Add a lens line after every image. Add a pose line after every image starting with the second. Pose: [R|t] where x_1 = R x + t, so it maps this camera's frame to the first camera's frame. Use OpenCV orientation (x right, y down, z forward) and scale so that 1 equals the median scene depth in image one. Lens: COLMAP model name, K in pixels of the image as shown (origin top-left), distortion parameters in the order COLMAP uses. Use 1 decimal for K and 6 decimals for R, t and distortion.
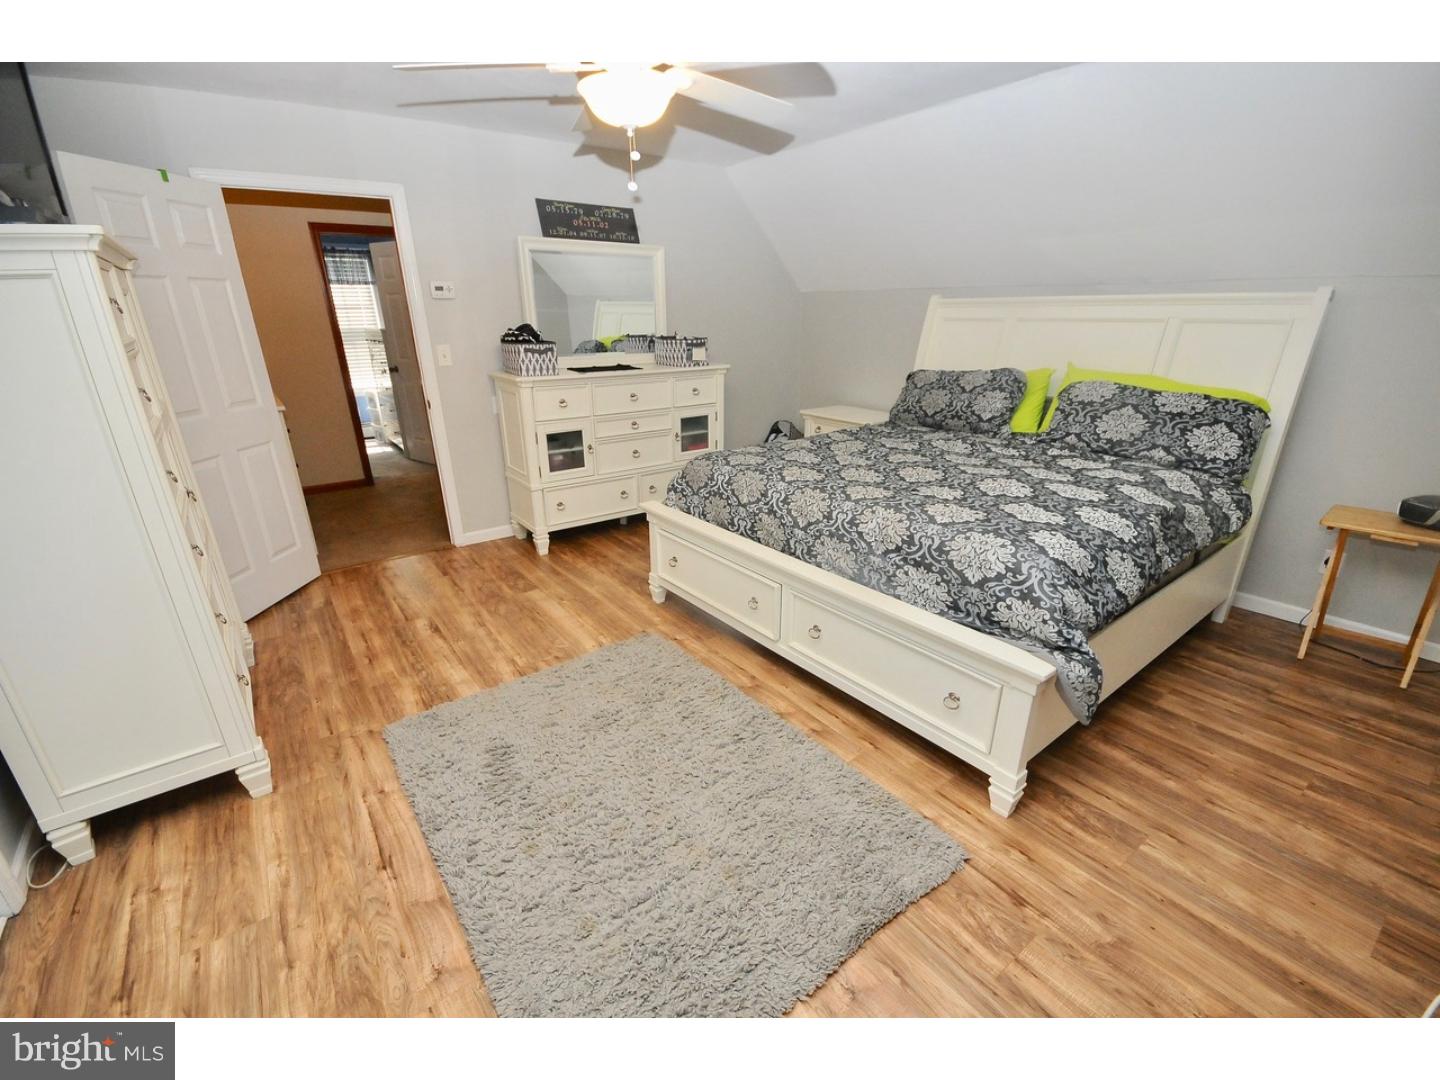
lens RADIAL K [[628.2, 0, 722.5], [0, 628.2, 547.7], [0, 0, 1]] dist [0.002733, -0.010578]
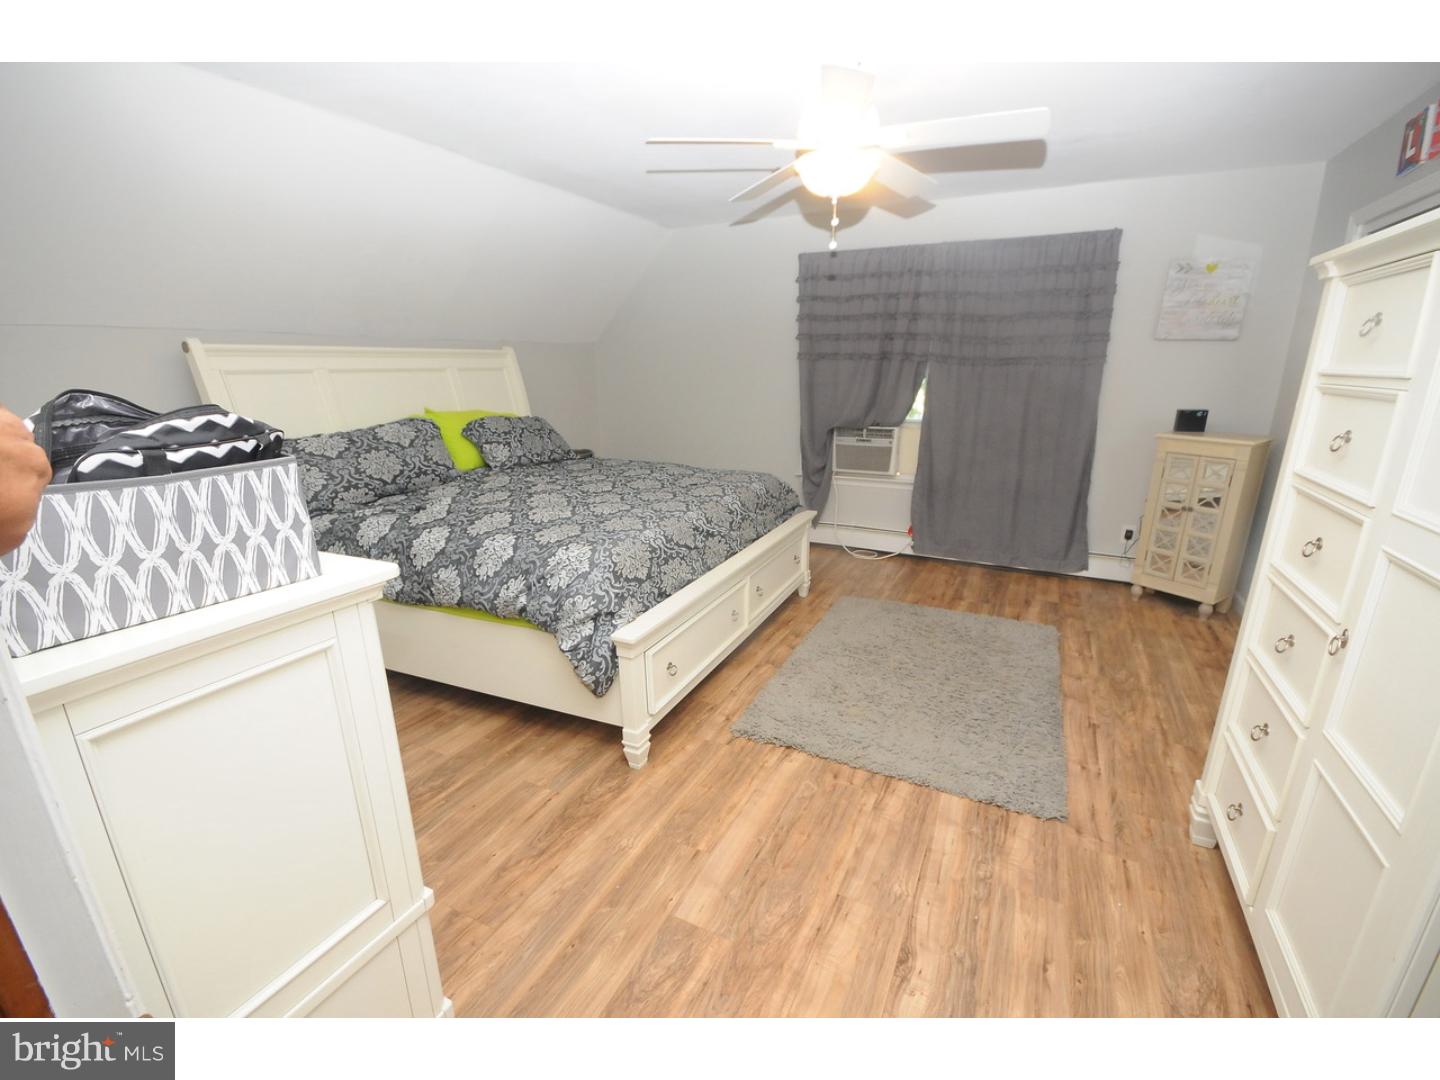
lens RADIAL K [[628.2, 0, 724.4], [0, 628.2, 542.8], [0, 0, 1]] dist [0.002733, -0.010578]
pose [[-0.447017, -0.240416, 0.861612, -0.723626], [0.324865, 0.853809, 0.406783, -0.398059], [-0.833450, 0.461747, -0.303565, 1.085415]]
